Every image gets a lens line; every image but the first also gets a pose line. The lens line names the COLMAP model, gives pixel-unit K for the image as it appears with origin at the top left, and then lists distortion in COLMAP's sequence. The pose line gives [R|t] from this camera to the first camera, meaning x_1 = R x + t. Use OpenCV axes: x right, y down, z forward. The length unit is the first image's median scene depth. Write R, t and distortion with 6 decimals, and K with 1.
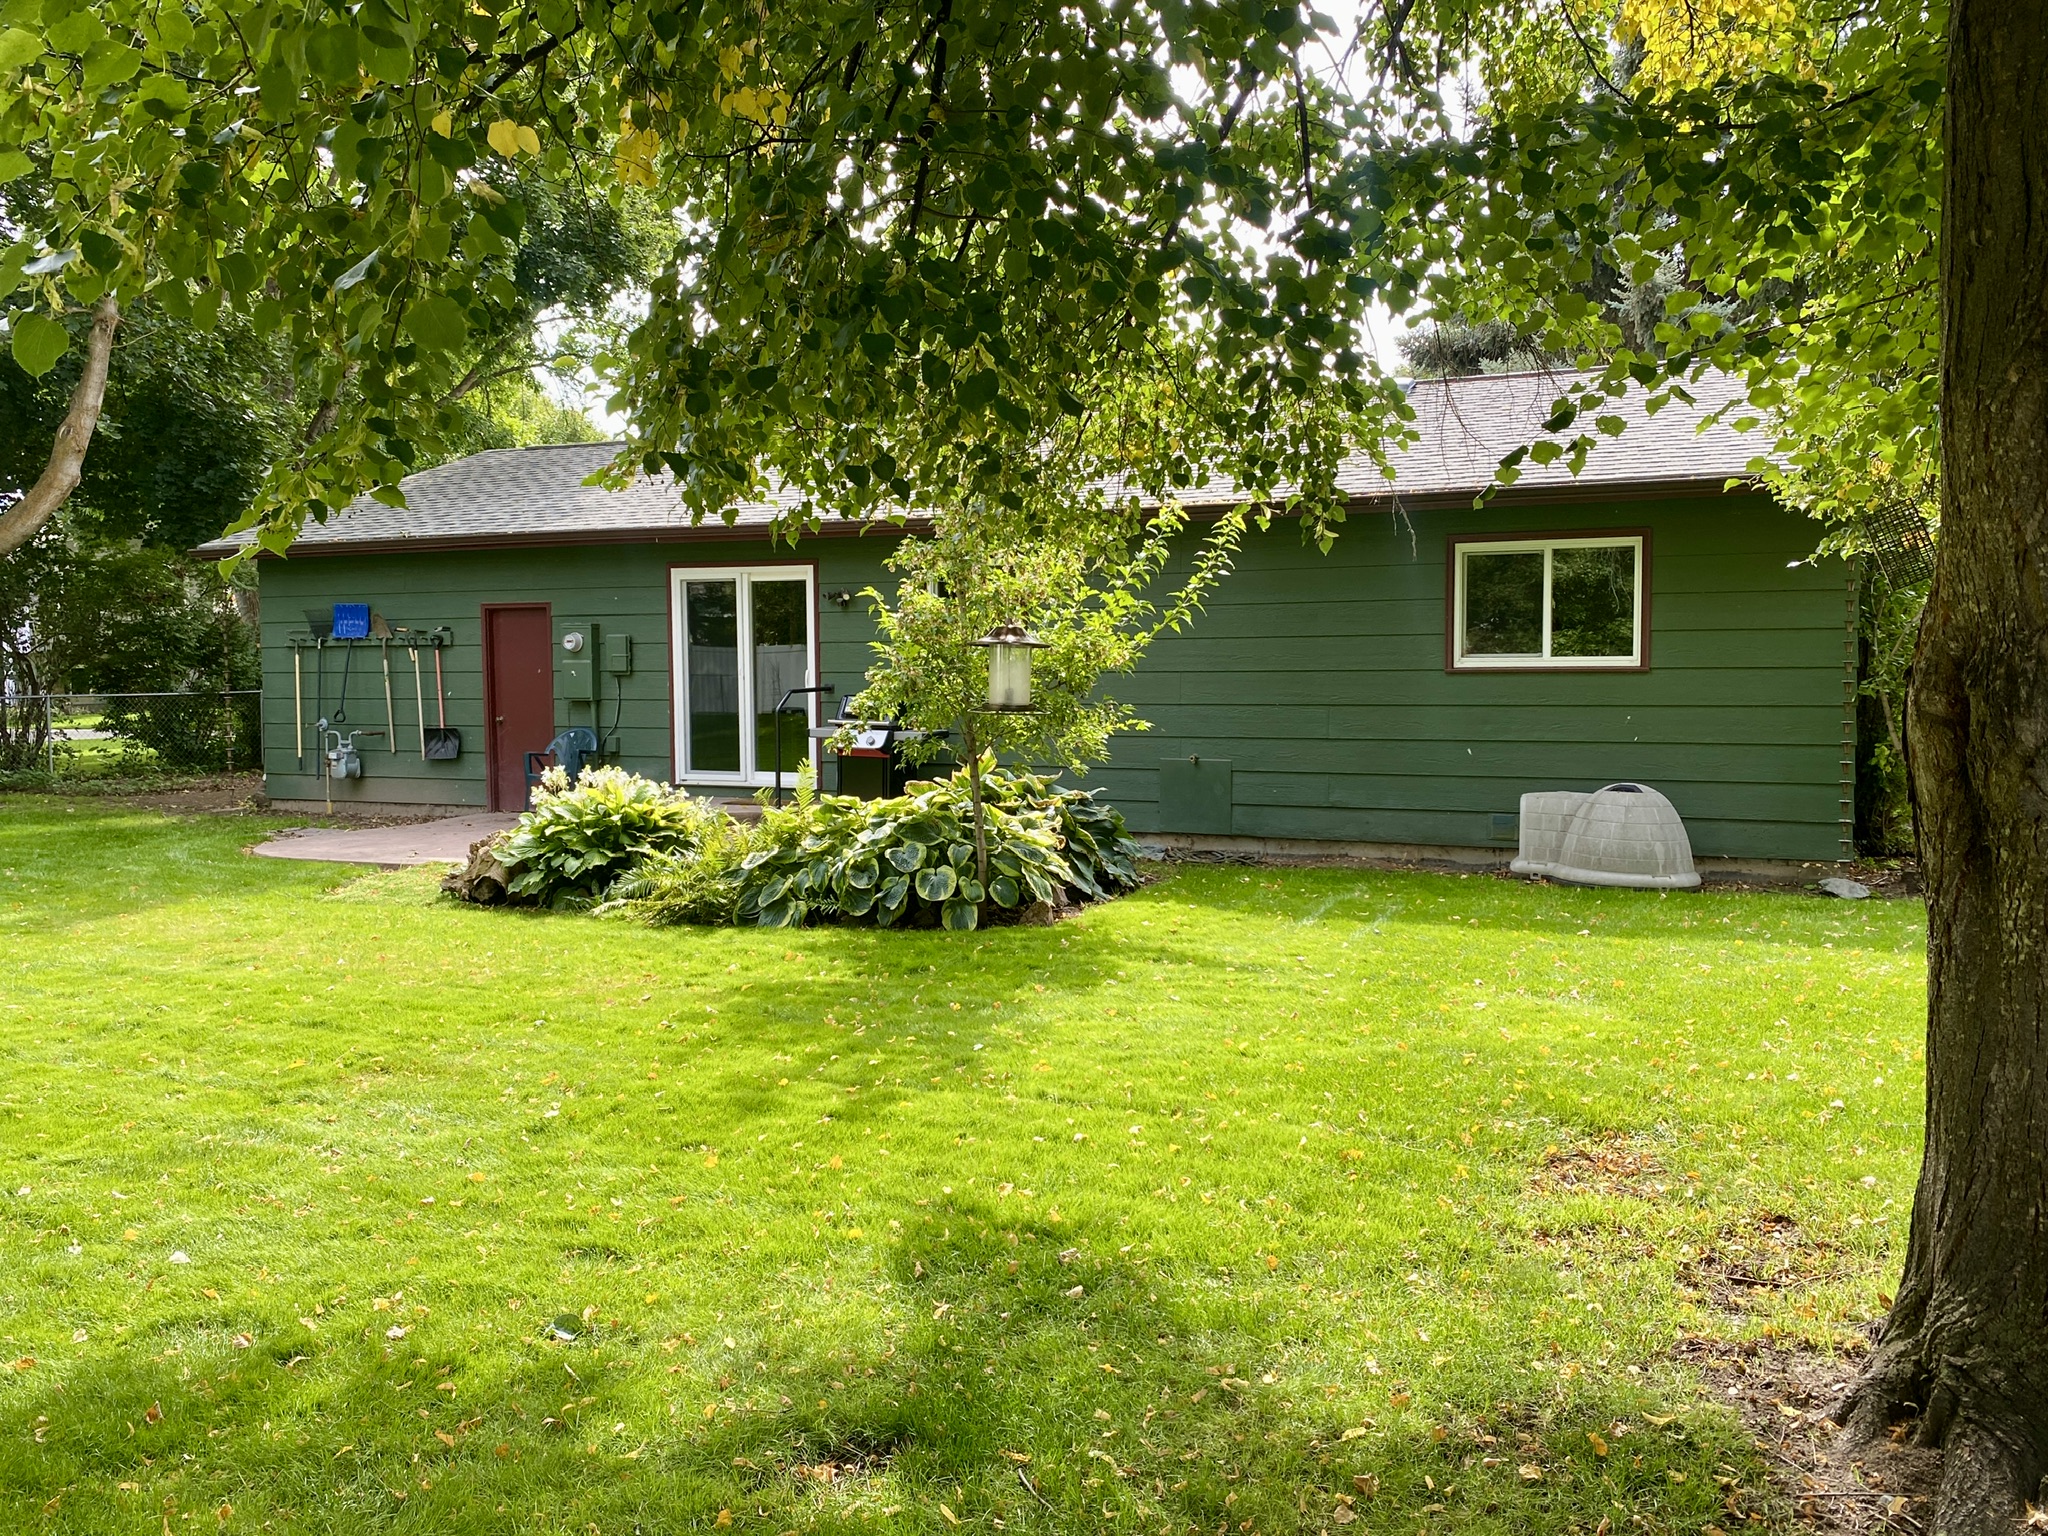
lens RADIAL K [[1641.3, 0, 1013.2], [0, 1641.3, 765.0], [0, 0, 1]] dist [0.083463, -0.158957]
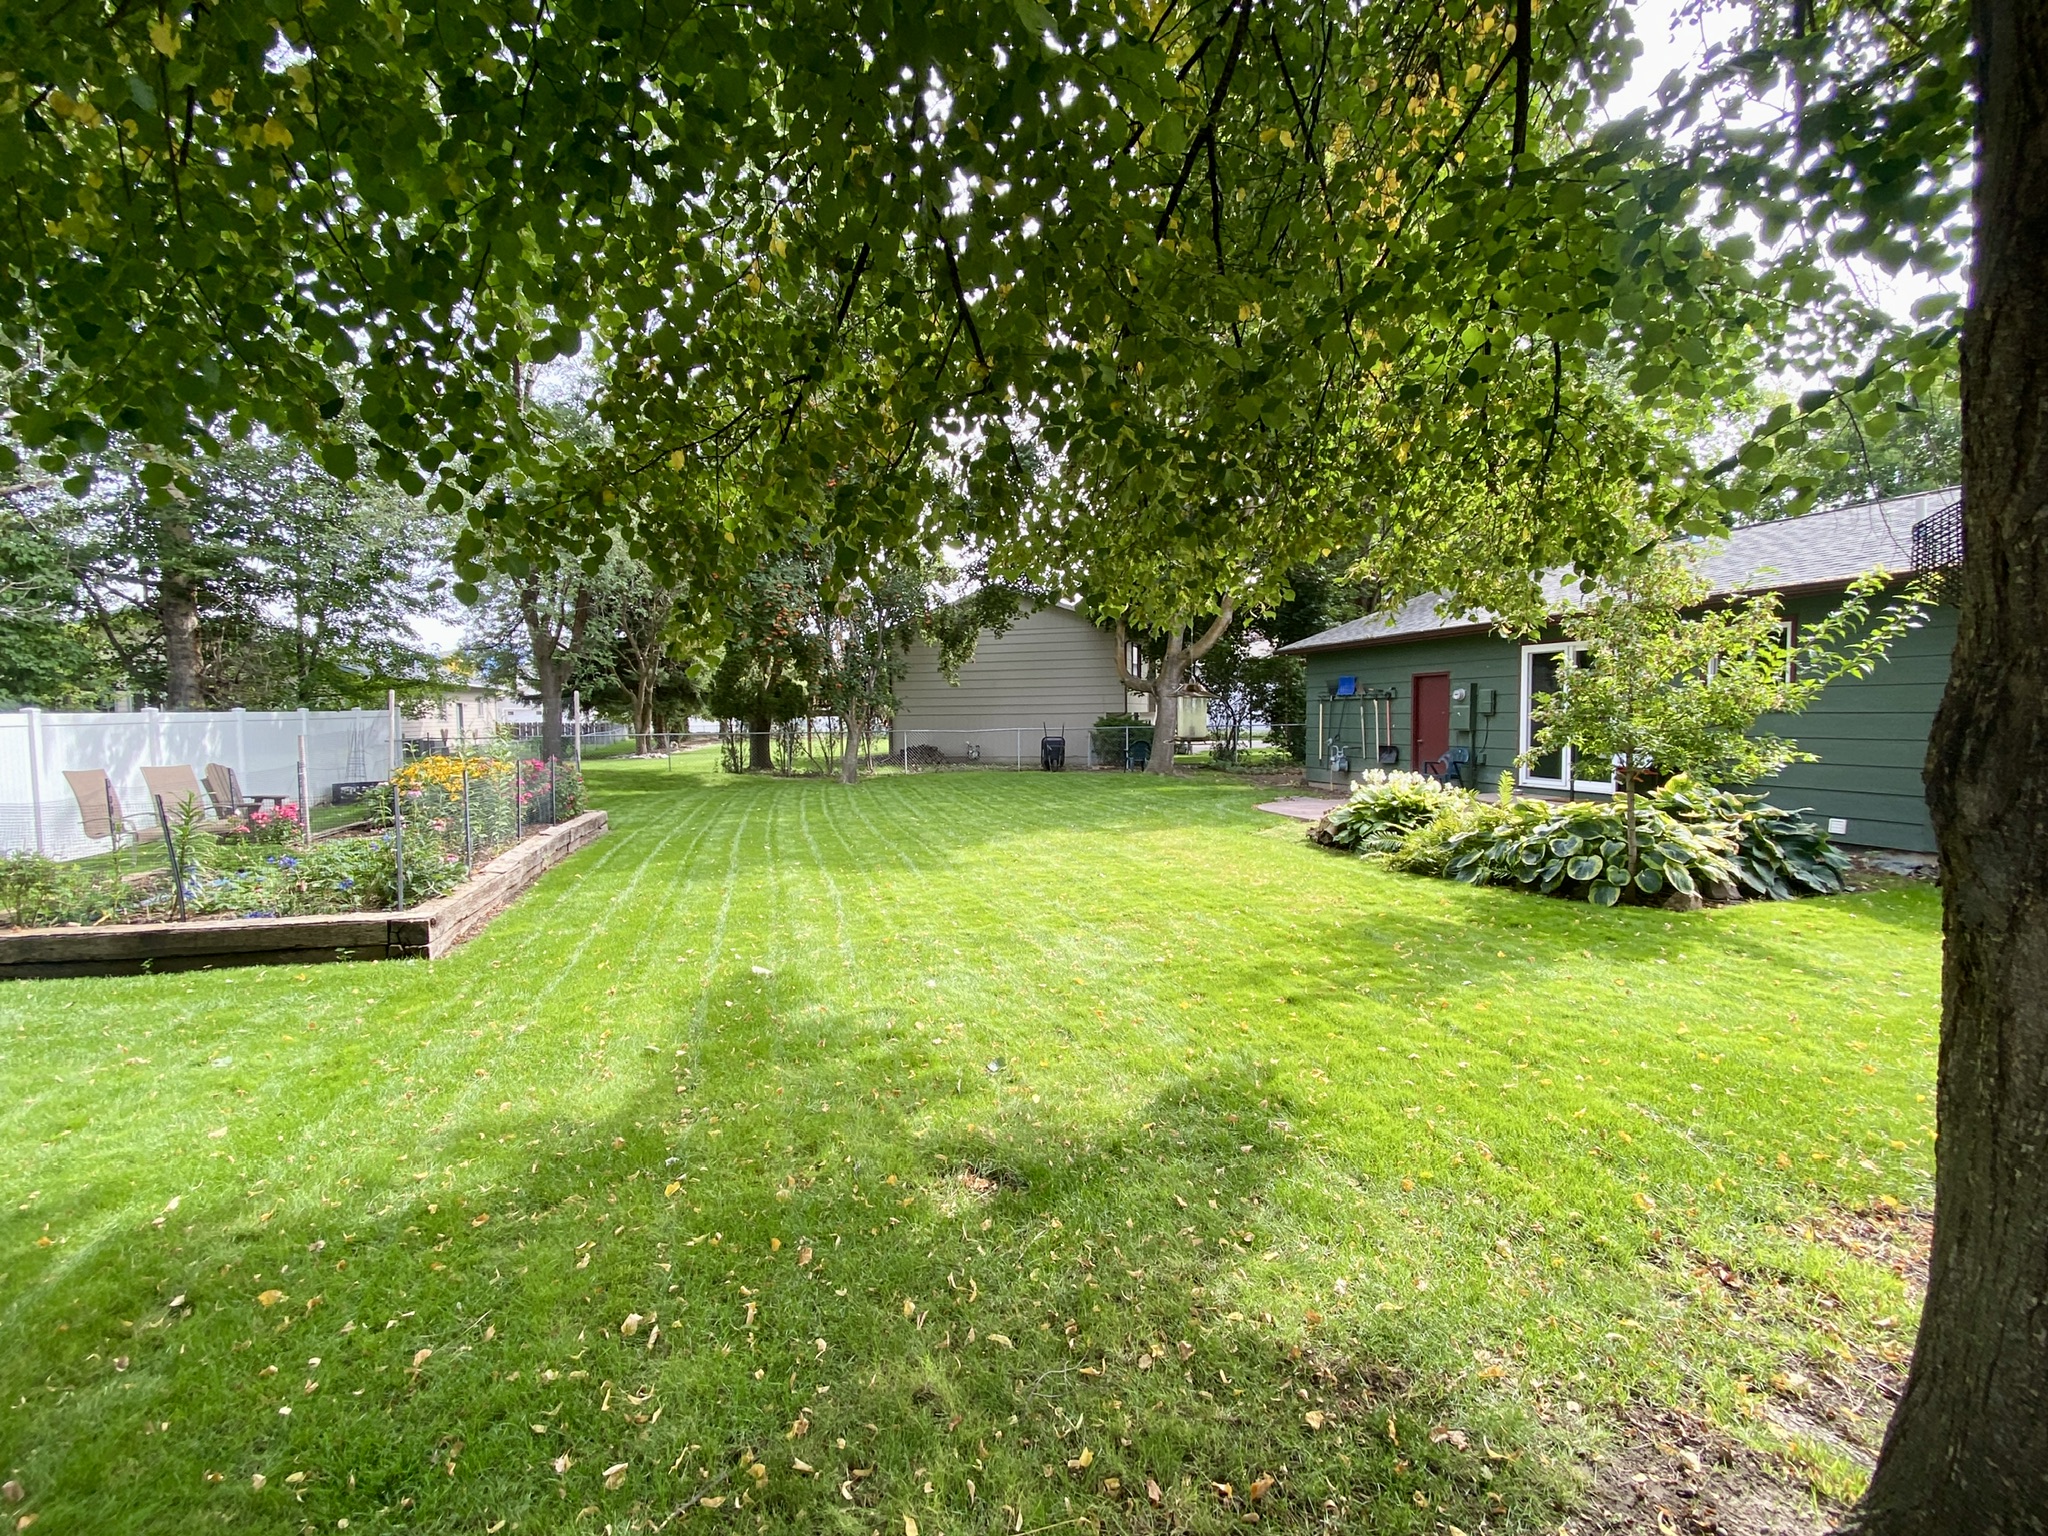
lens RADIAL K [[905.0, 0, 1014.0], [0, 905.0, 747.5], [0, 0, 1]] dist [-0.000406, -0.000388]
pose [[0.644953, 0.027467, -0.763728, 0.205471], [-0.041325, 0.999145, 0.001035, -0.008331], [0.763104, 0.030894, 0.645537, 0.137340]]
